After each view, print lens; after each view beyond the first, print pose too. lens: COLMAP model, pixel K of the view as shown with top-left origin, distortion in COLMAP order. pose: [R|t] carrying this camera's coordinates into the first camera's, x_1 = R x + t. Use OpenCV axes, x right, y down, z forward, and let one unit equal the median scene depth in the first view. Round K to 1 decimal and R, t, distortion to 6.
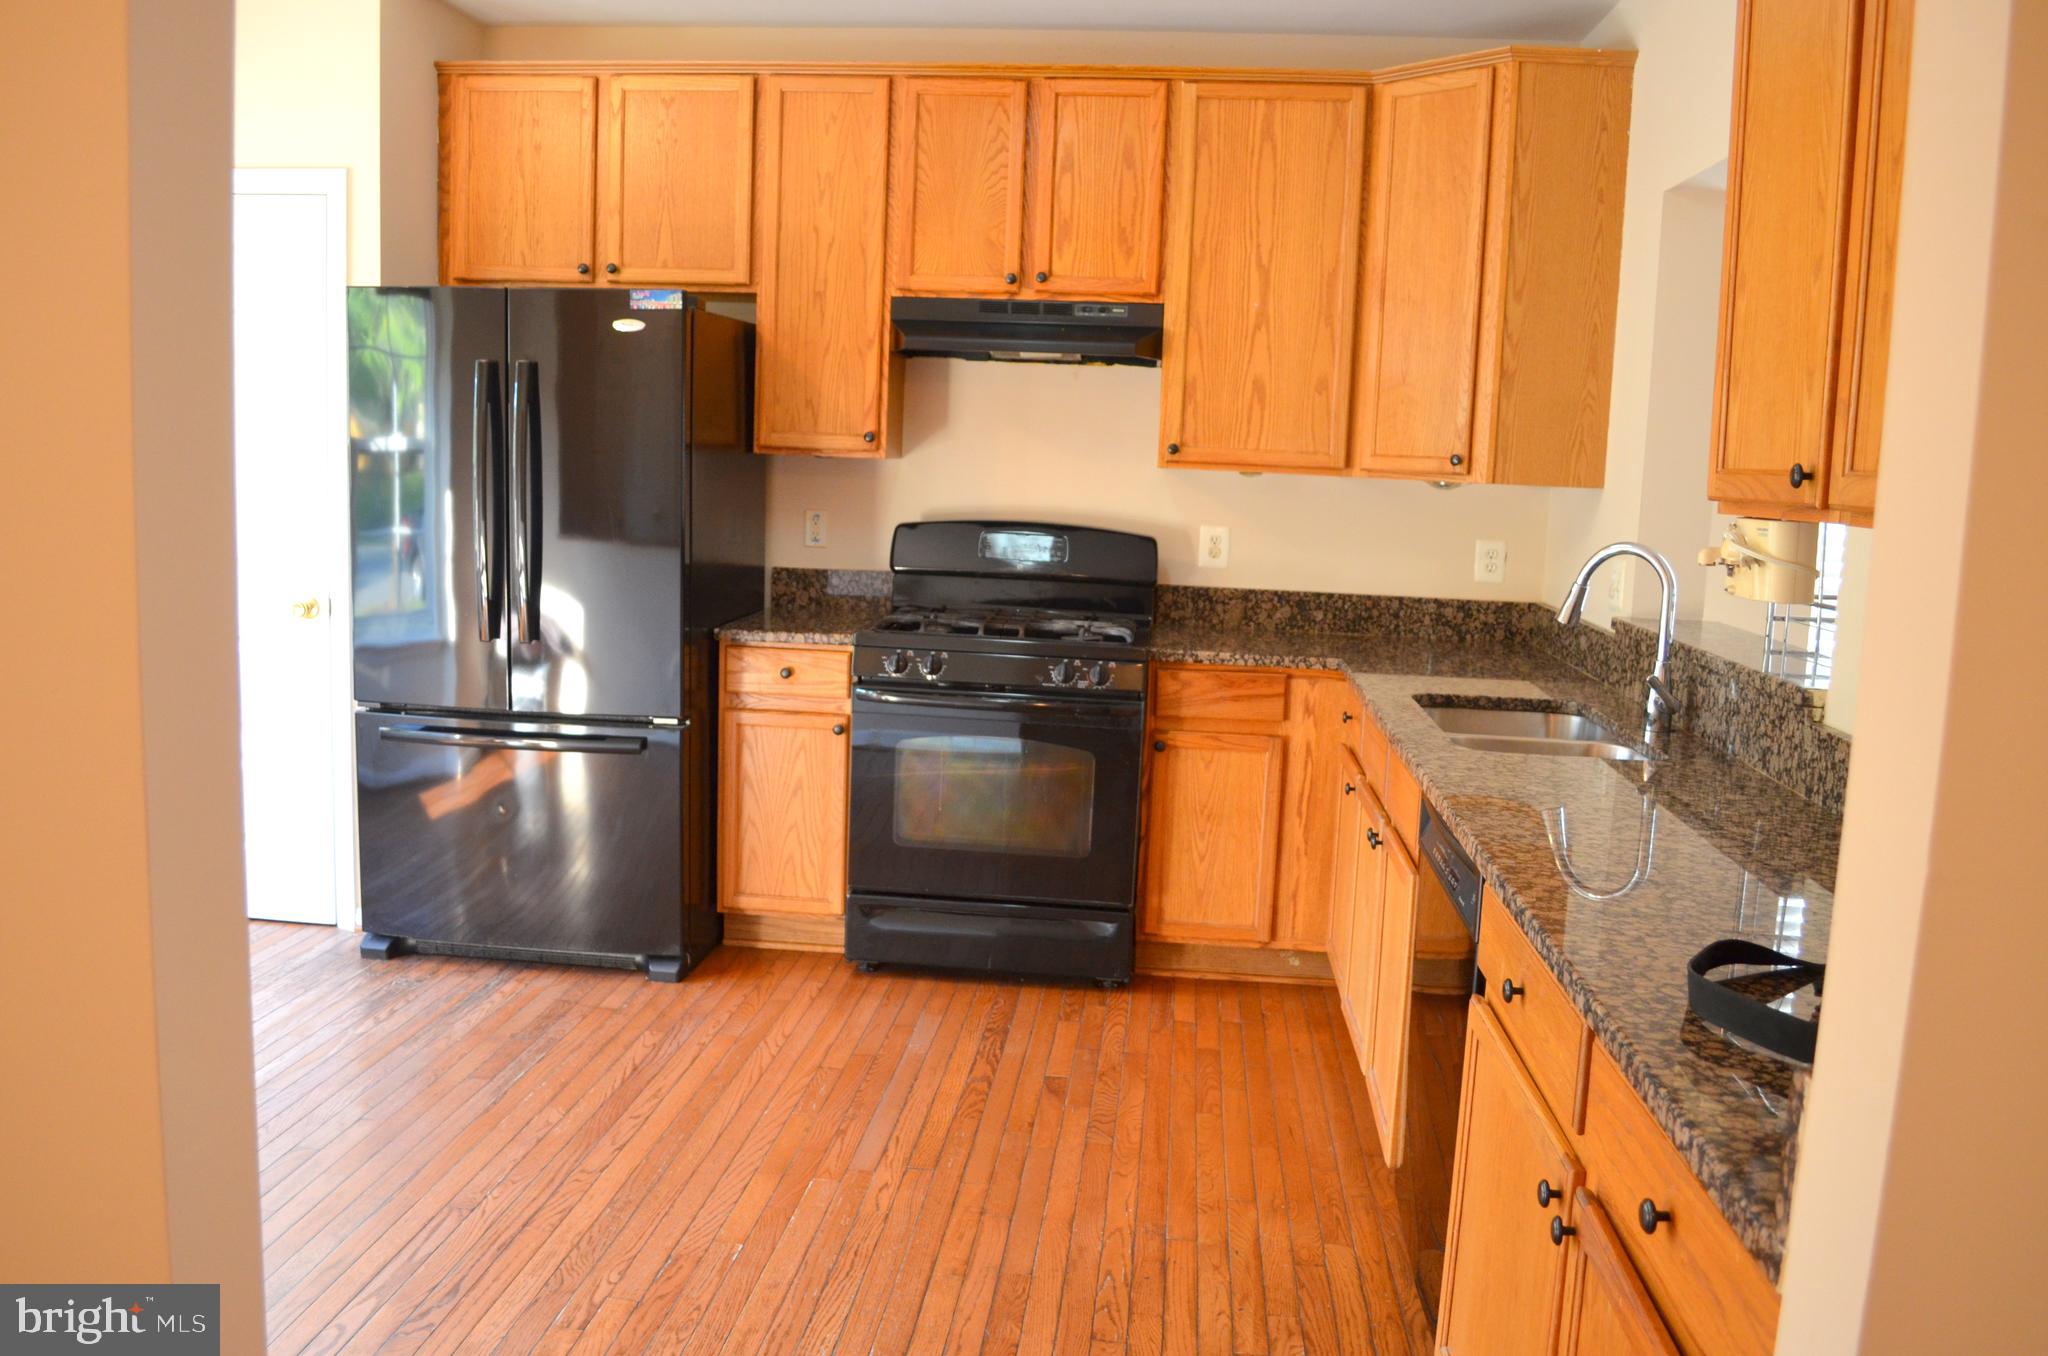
lens RADIAL K [[1633.5, 0, 1024.0], [0, 1633.5, 678.0], [0, 0, 1]] dist [-0.077615, 0.003133]
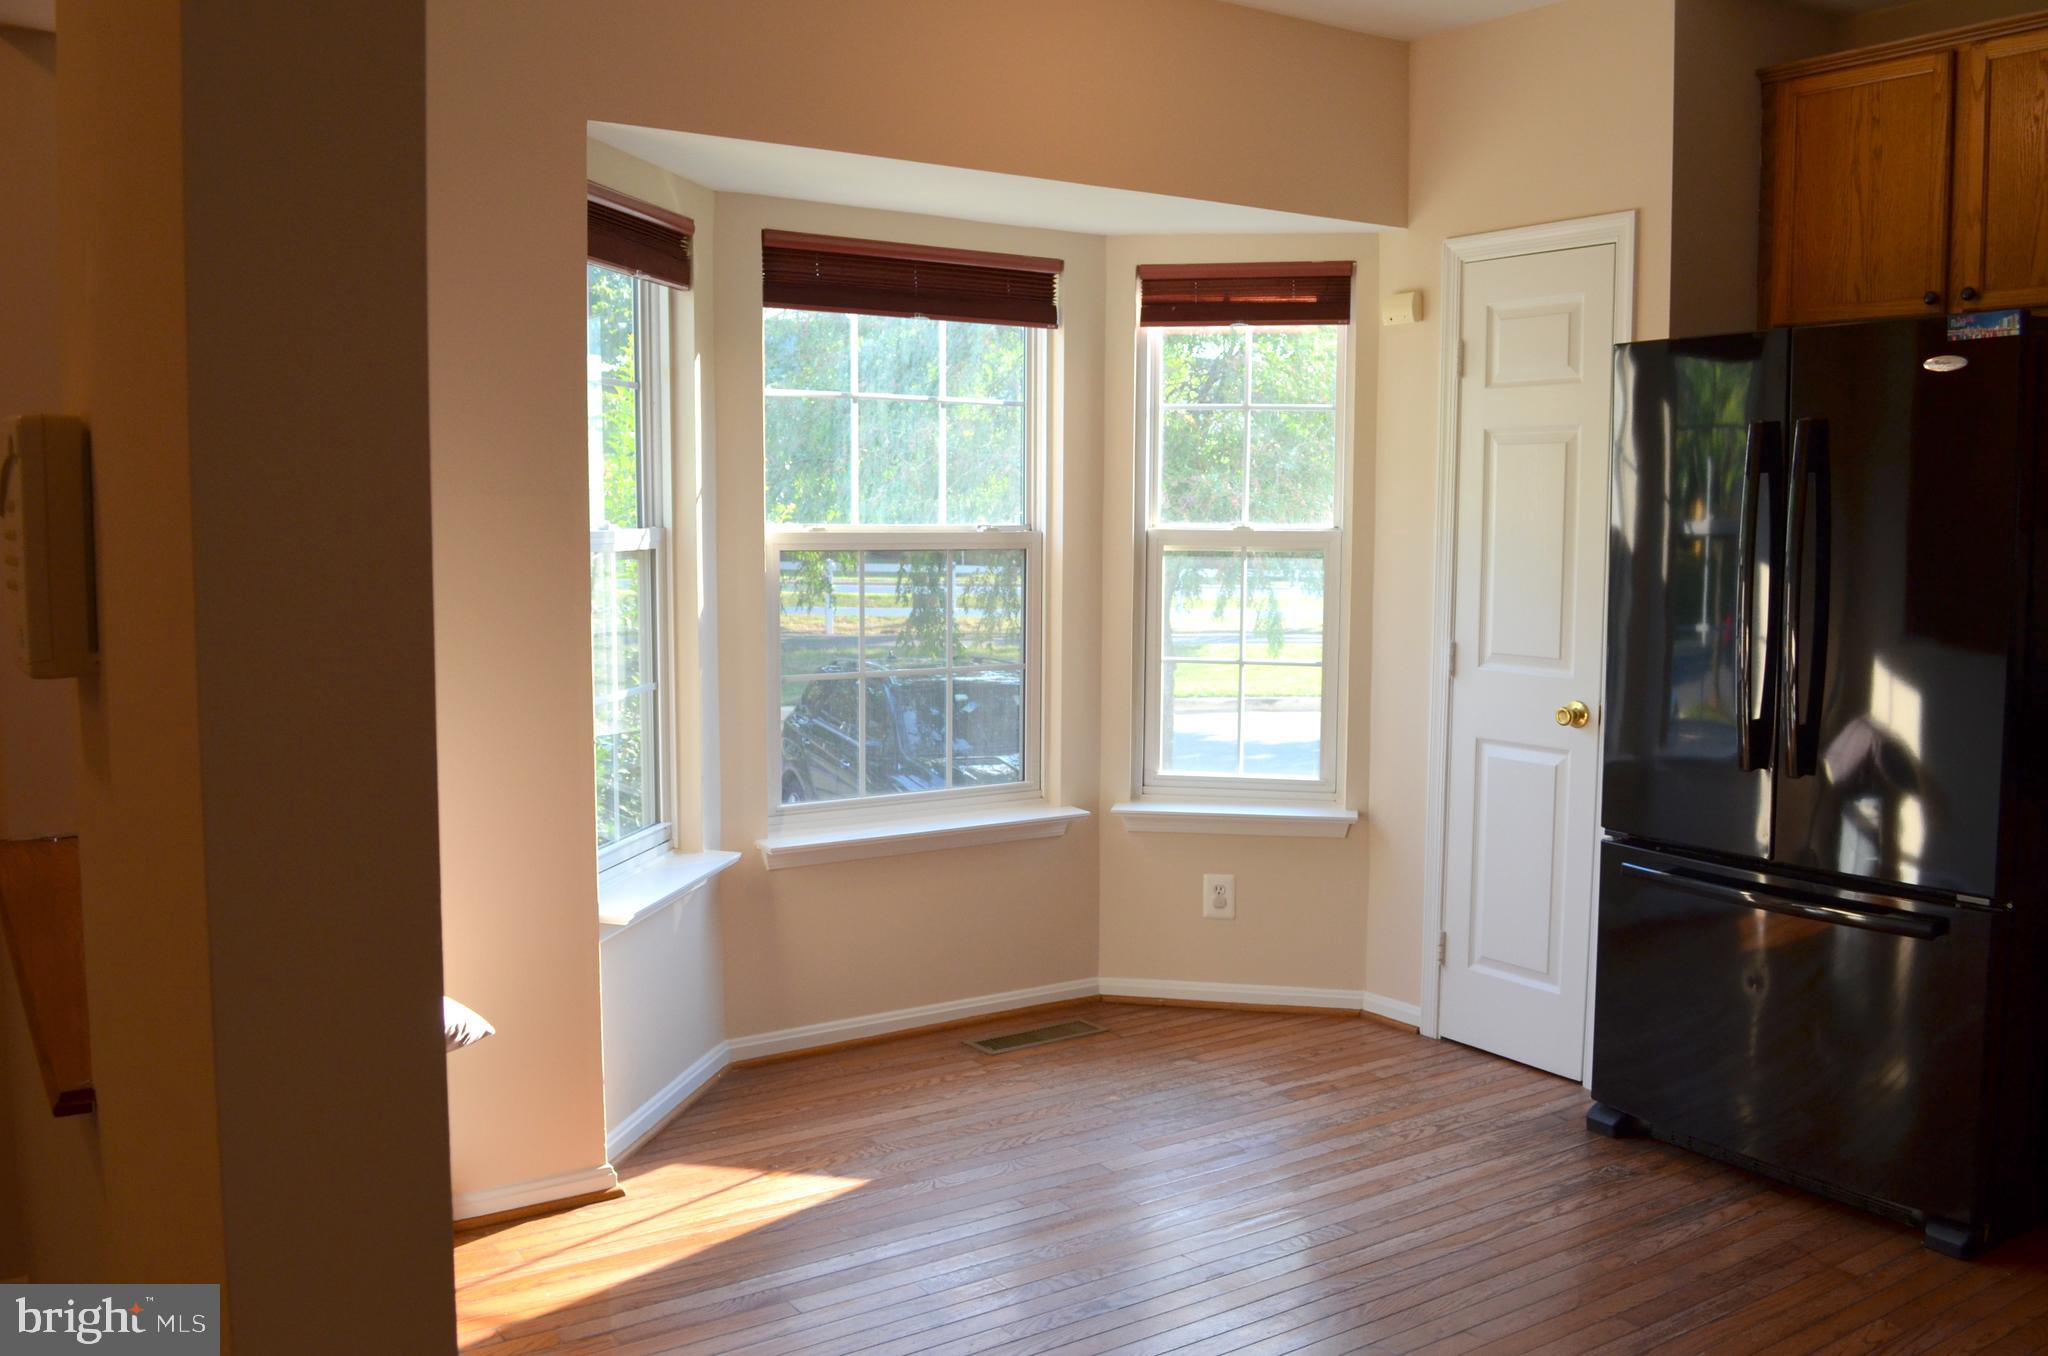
lens RADIAL K [[1728.2, 0, 1024.0], [0, 1728.2, 678.0], [0, 0, 1]] dist [-0.084478, 0.014401]
pose [[0.637888, 0.040985, -0.769038, 0.078930], [-0.087060, 0.996019, -0.019131, -0.019855], [0.765193, 0.079156, 0.638917, 0.175061]]
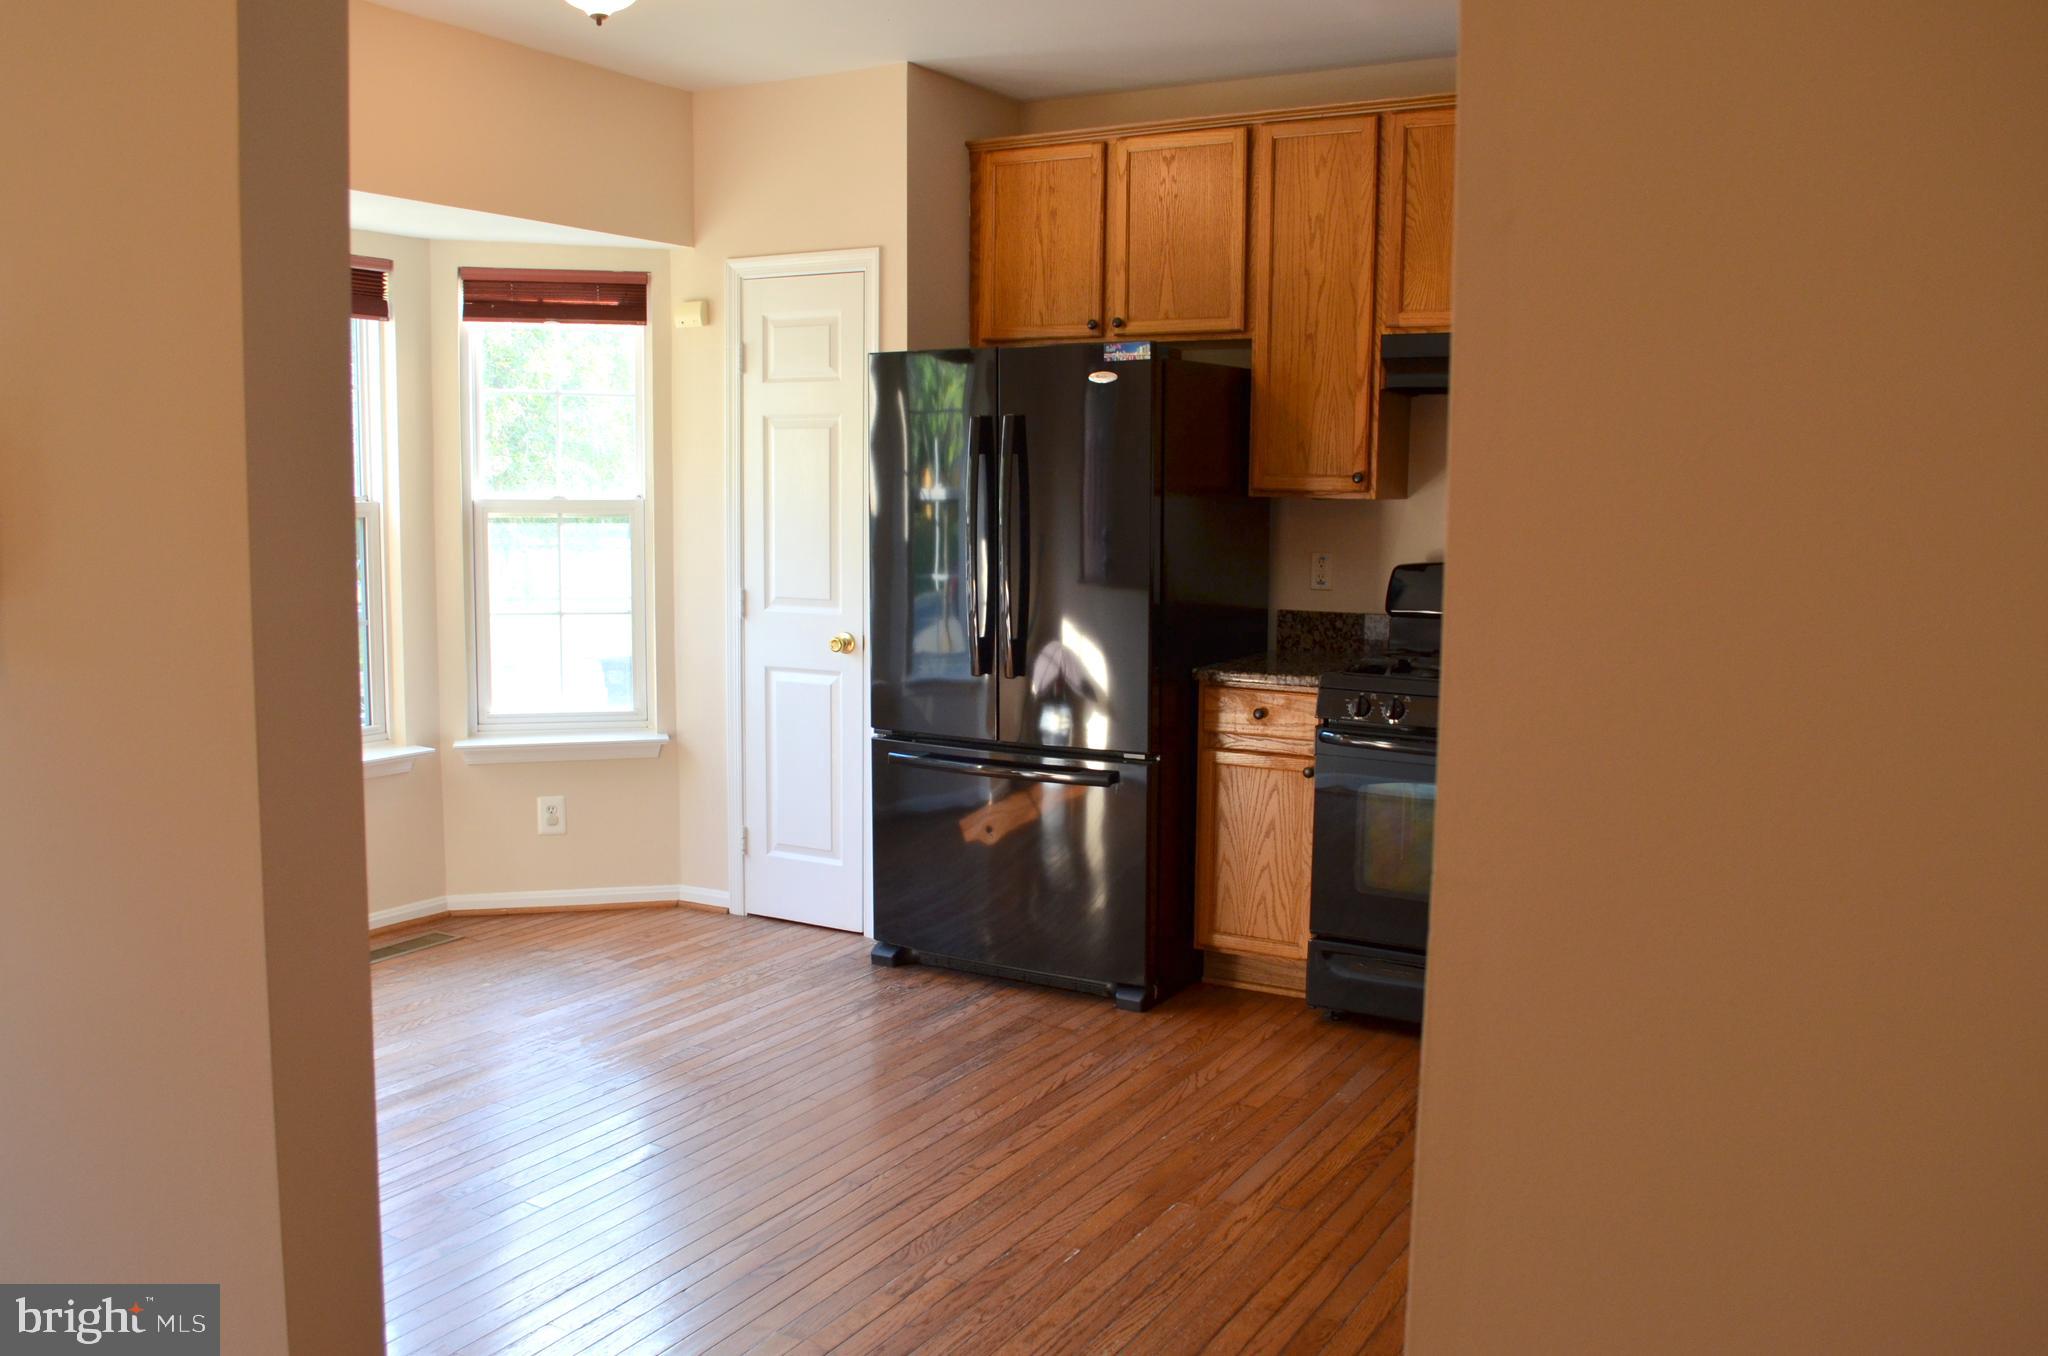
lens RADIAL K [[1708.5, 0, 1024.0], [0, 1708.5, 678.0], [0, 0, 1]] dist [-0.085564, 0.000168]
pose [[0.909192, 0.018644, -0.415959, 0.156552], [-0.032490, 0.999128, -0.026233, 0.007022], [0.415107, 0.037365, 0.909005, -0.015787]]
